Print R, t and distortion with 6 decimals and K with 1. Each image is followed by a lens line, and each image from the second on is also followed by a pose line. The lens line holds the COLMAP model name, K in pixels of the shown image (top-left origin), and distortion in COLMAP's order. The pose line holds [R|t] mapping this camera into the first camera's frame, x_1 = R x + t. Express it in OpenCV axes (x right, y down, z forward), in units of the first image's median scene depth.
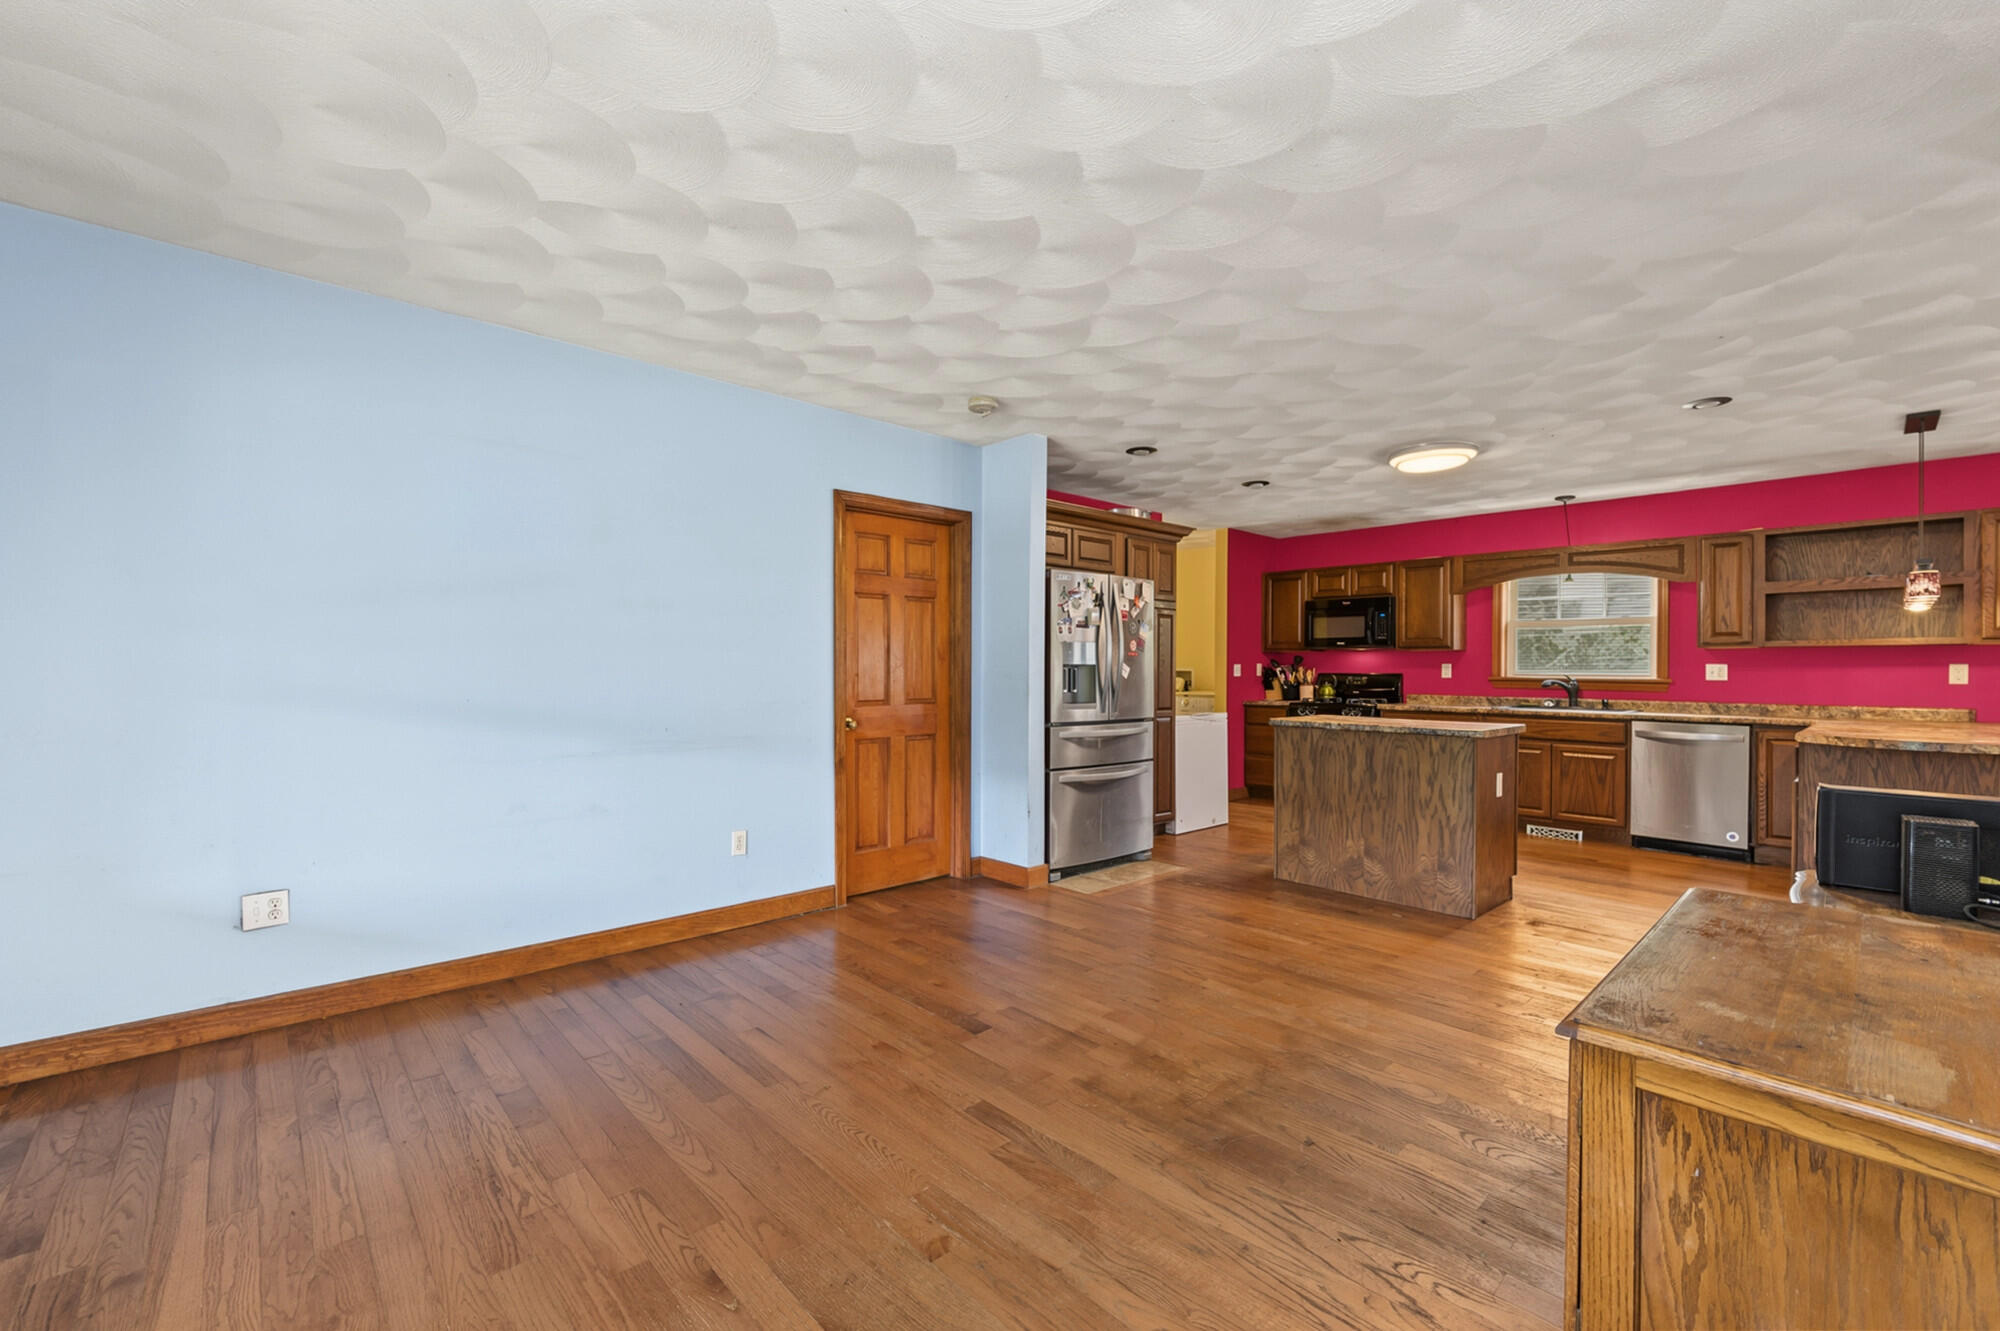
lens RADIAL K [[825.6, 0, 1000.0], [0, 825.6, 665.5], [0, 0, 1]] dist [-0.000980, 0.000167]
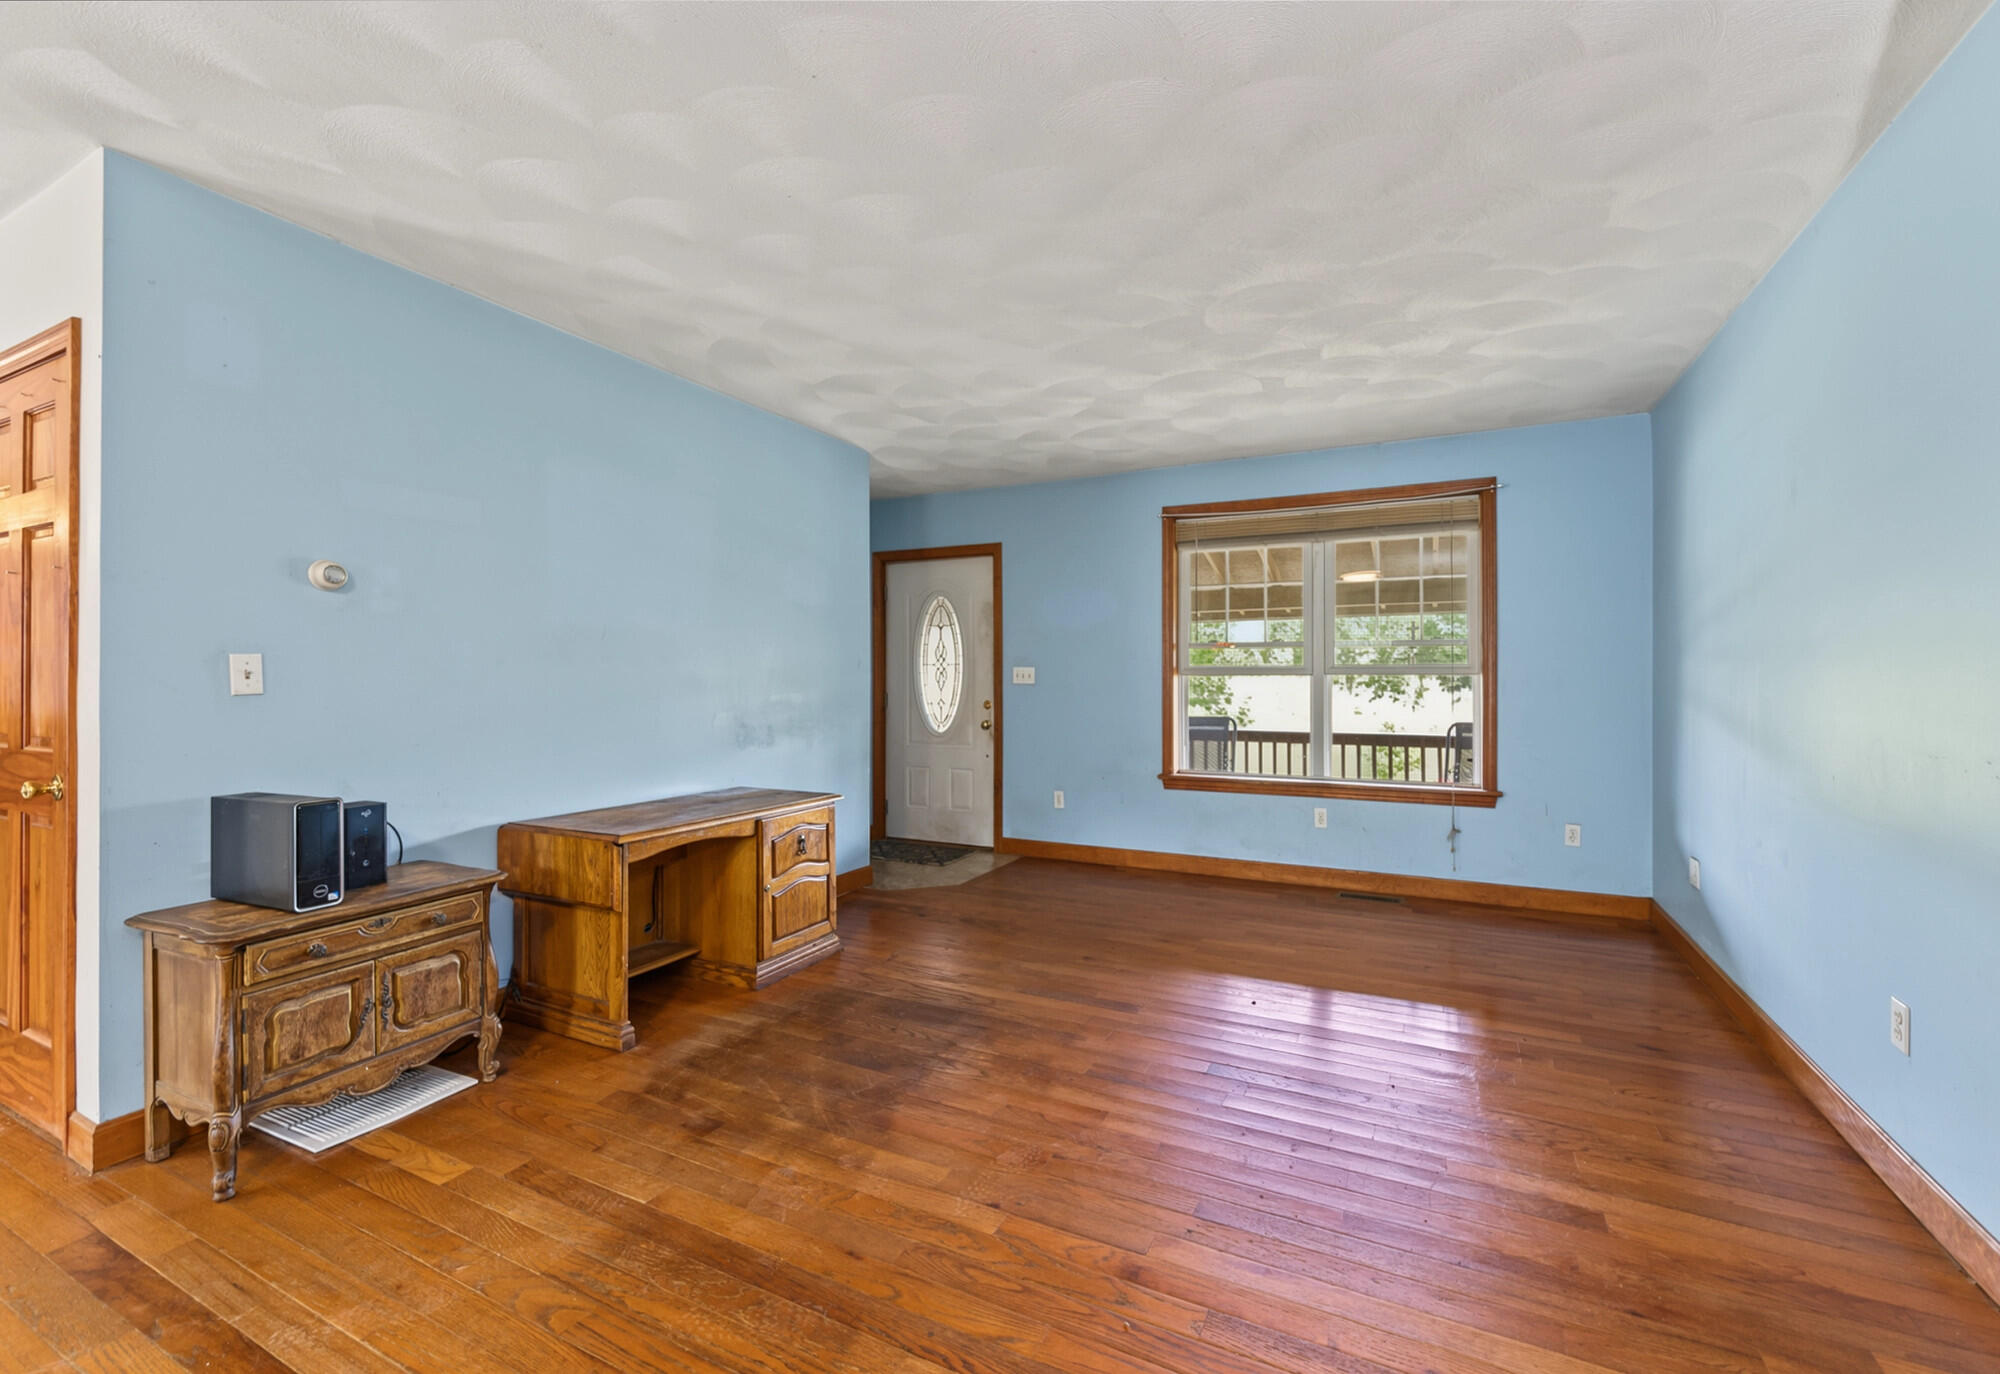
lens RADIAL K [[833.6, 0, 1028.5], [0, 833.6, 673.6], [0, 0, 1]] dist [-0.000405, -0.000088]
pose [[-0.930305, -0.007926, -0.366700, 0.274002], [-0.004264, 0.999933, -0.010796, 0.006315], [0.366761, -0.008480, -0.930276, 0.956641]]
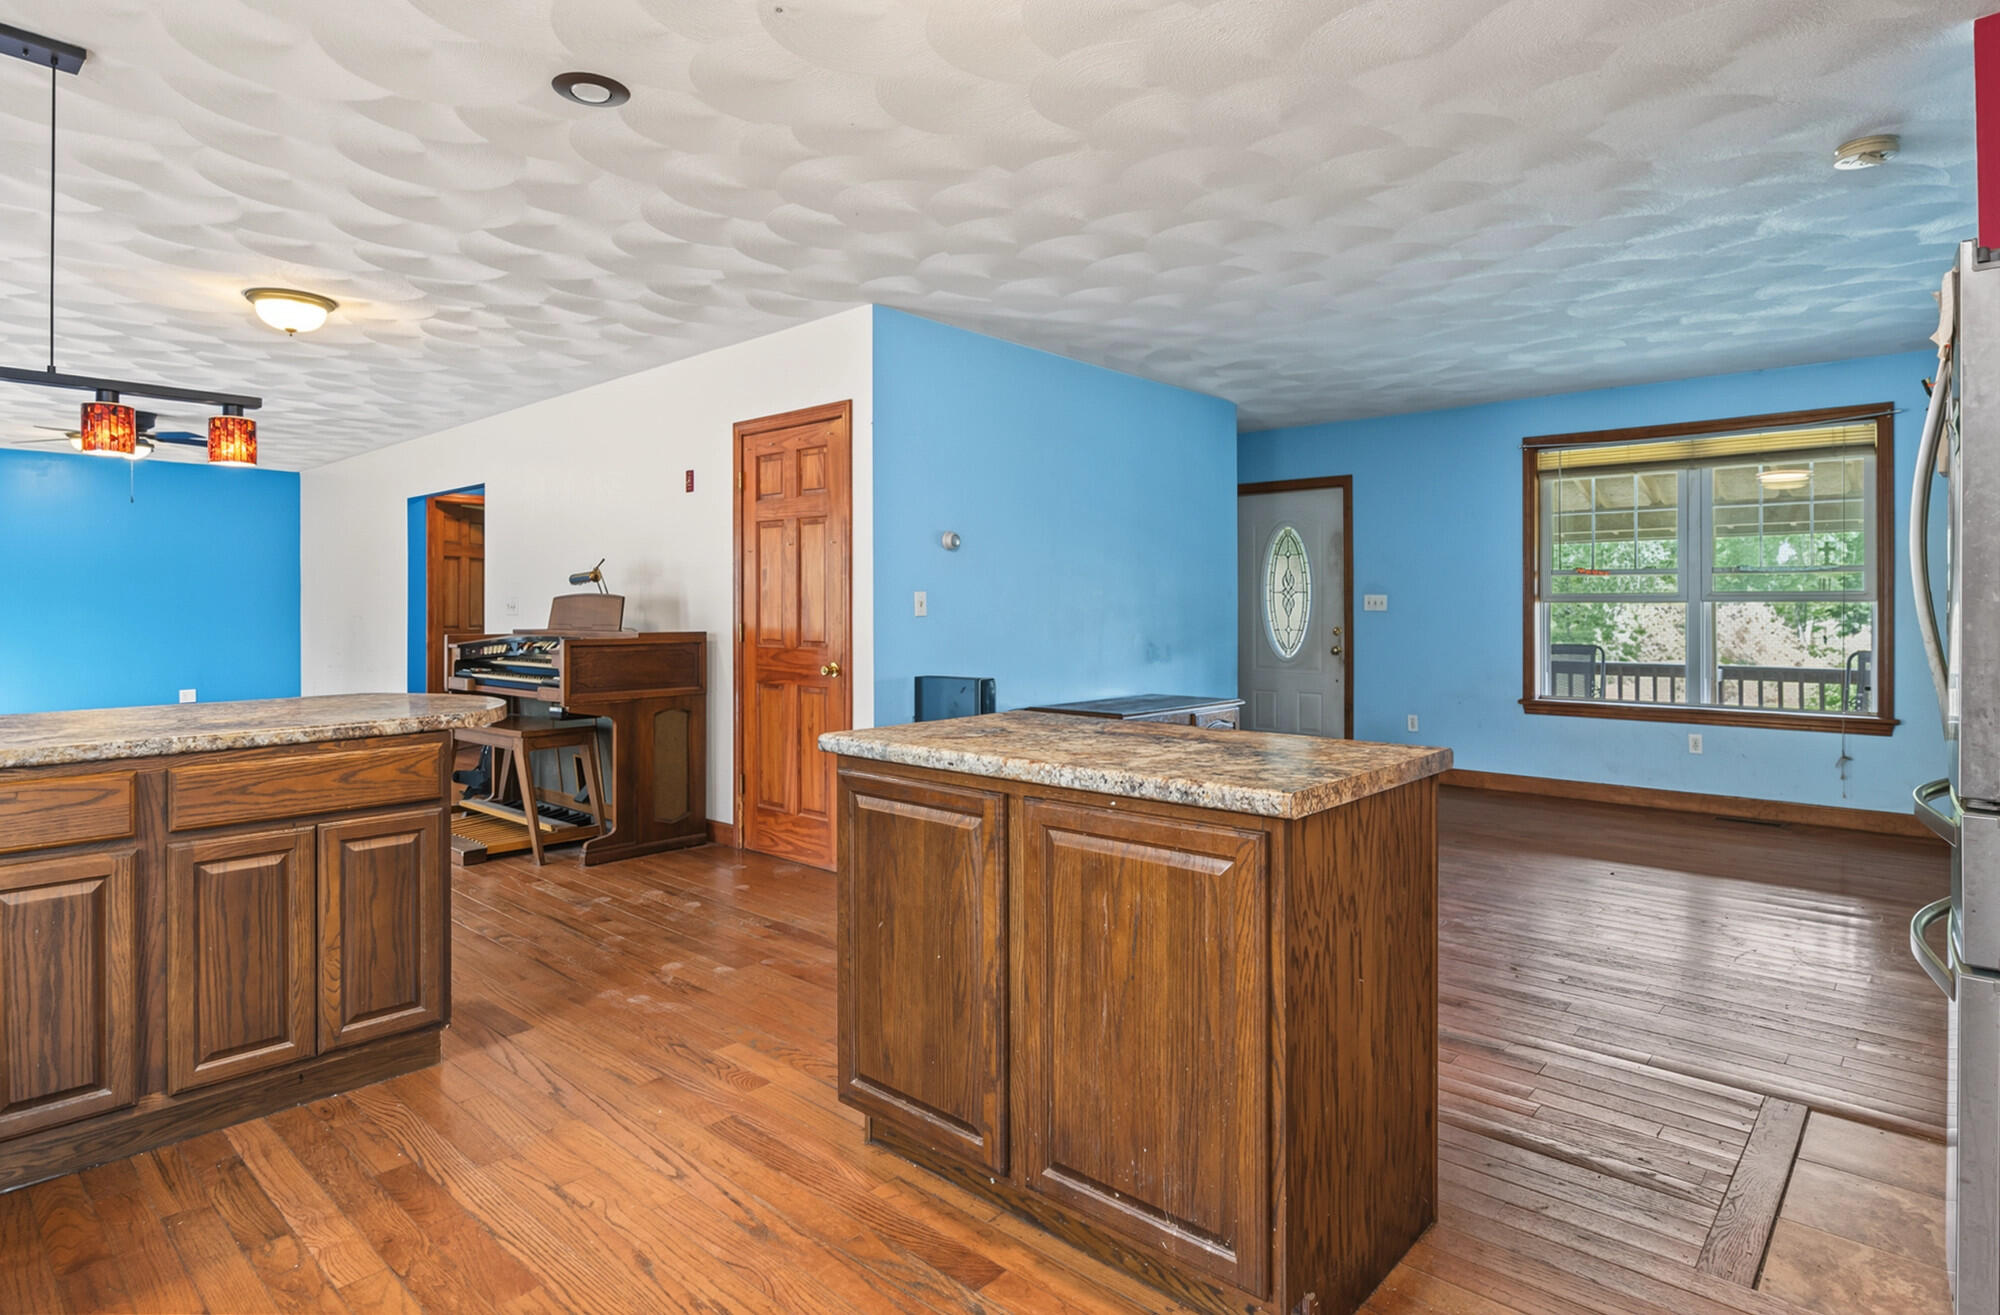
lens RADIAL K [[1057.4, 0, 1004.8], [0, 1057.4, 604.8], [0, 0, 1]] dist [-0.004433, -0.000543]
pose [[-0.995761, -0.004699, -0.091864, 0.512479], [-0.004331, 0.999982, -0.004203, 0.007938], [0.091882, -0.003787, -0.995763, 1.321590]]
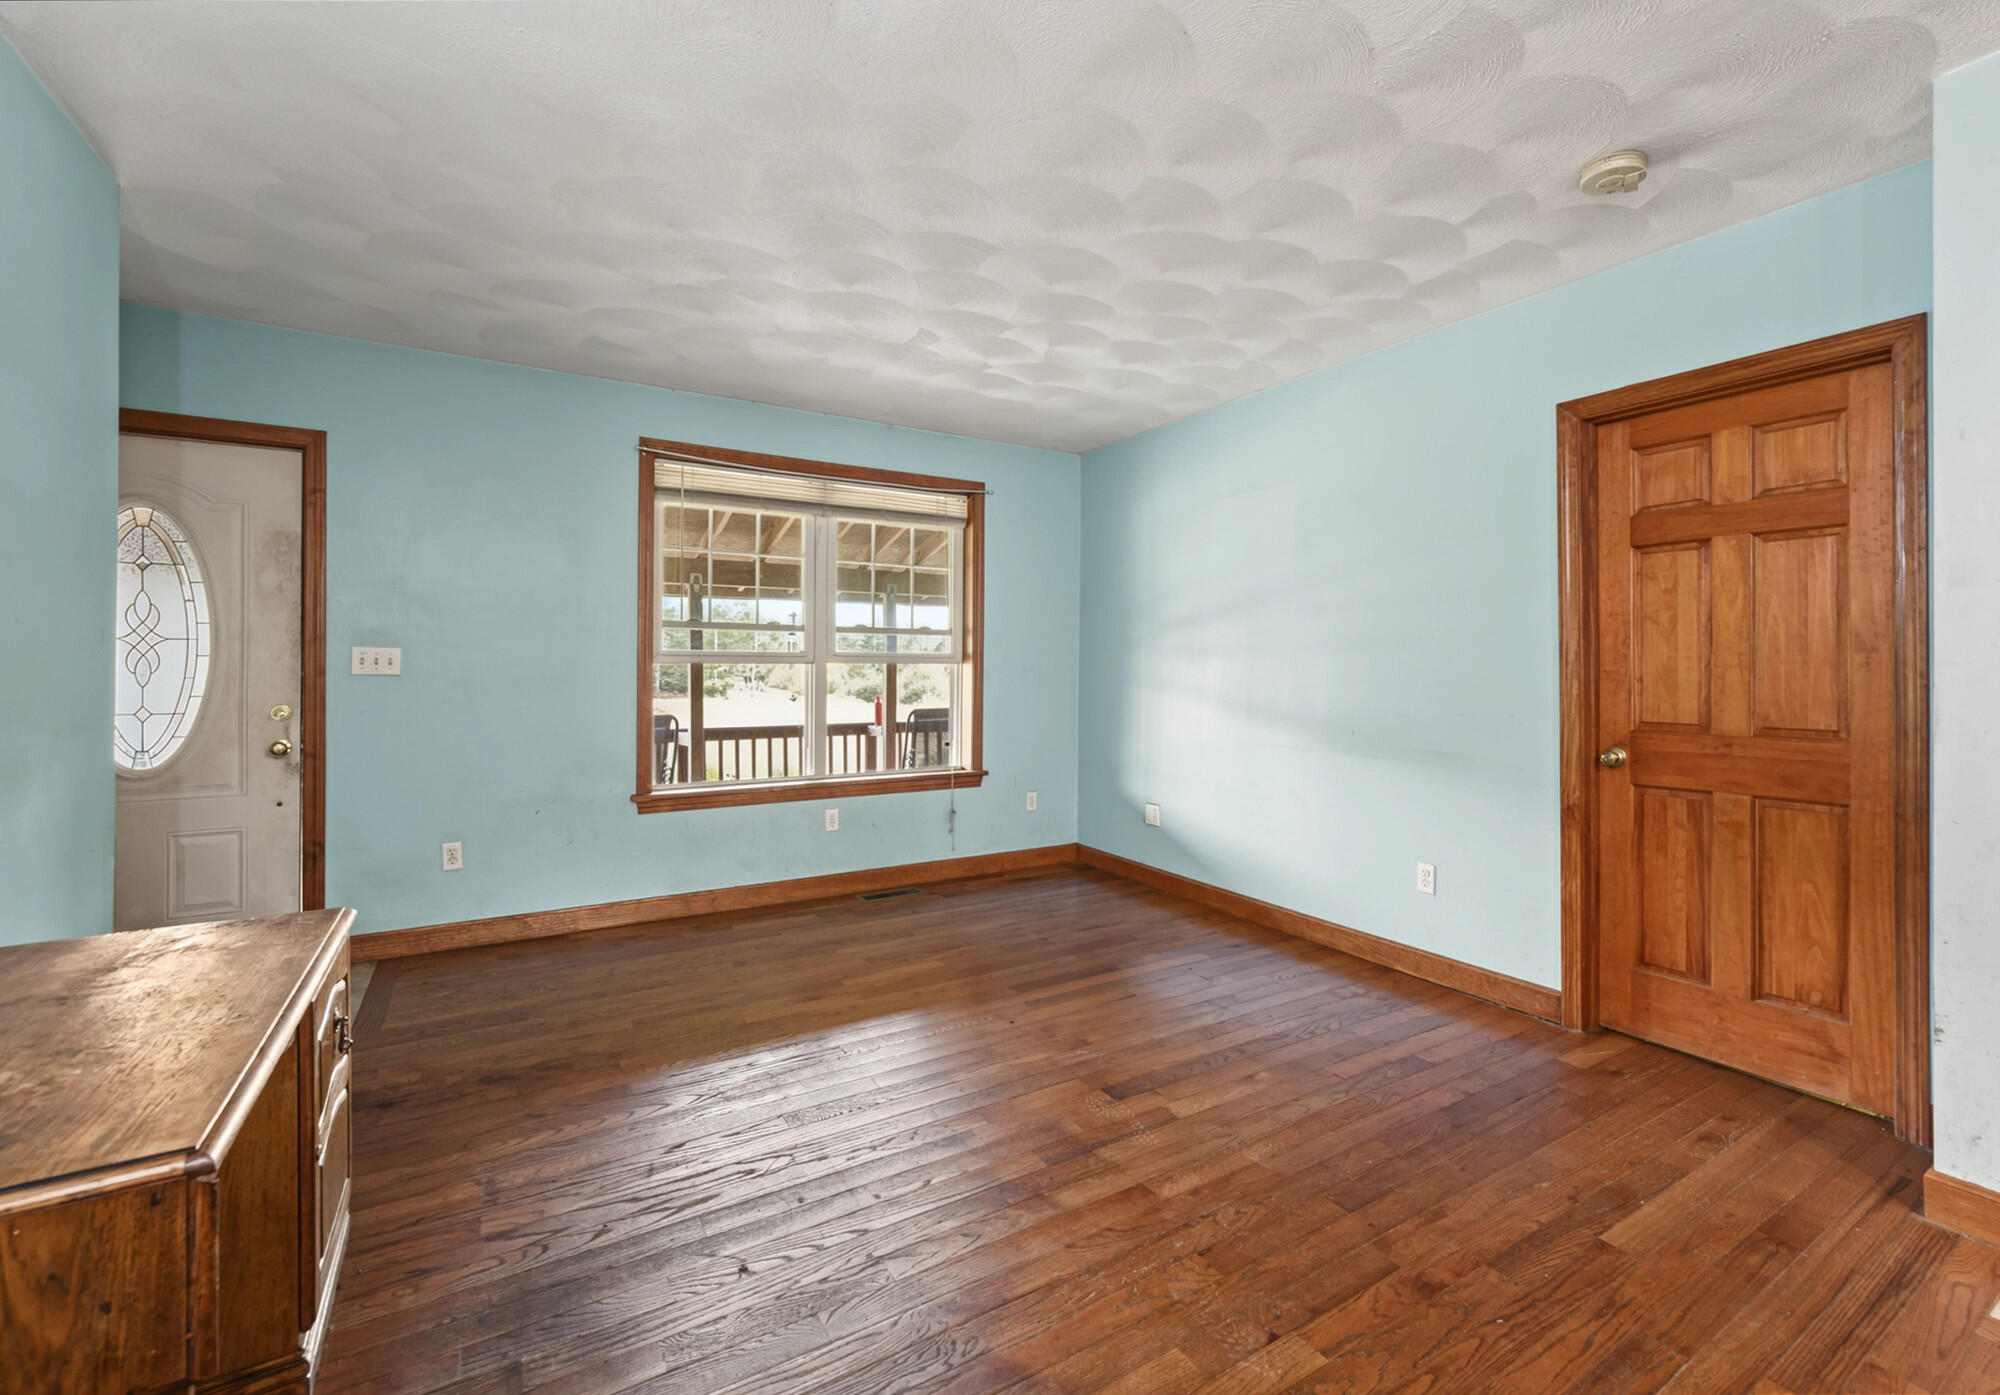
lens RADIAL K [[877.2, 0, 1051.6], [0, 877.2, 661.6], [0, 0, 1]] dist [0.000175, -0.000300]
pose [[-0.175713, -0.011940, -0.984369, 0.468196], [-0.000530, 0.999927, -0.012034, 0.005564], [0.984441, -0.001593, -0.175706, 0.585737]]
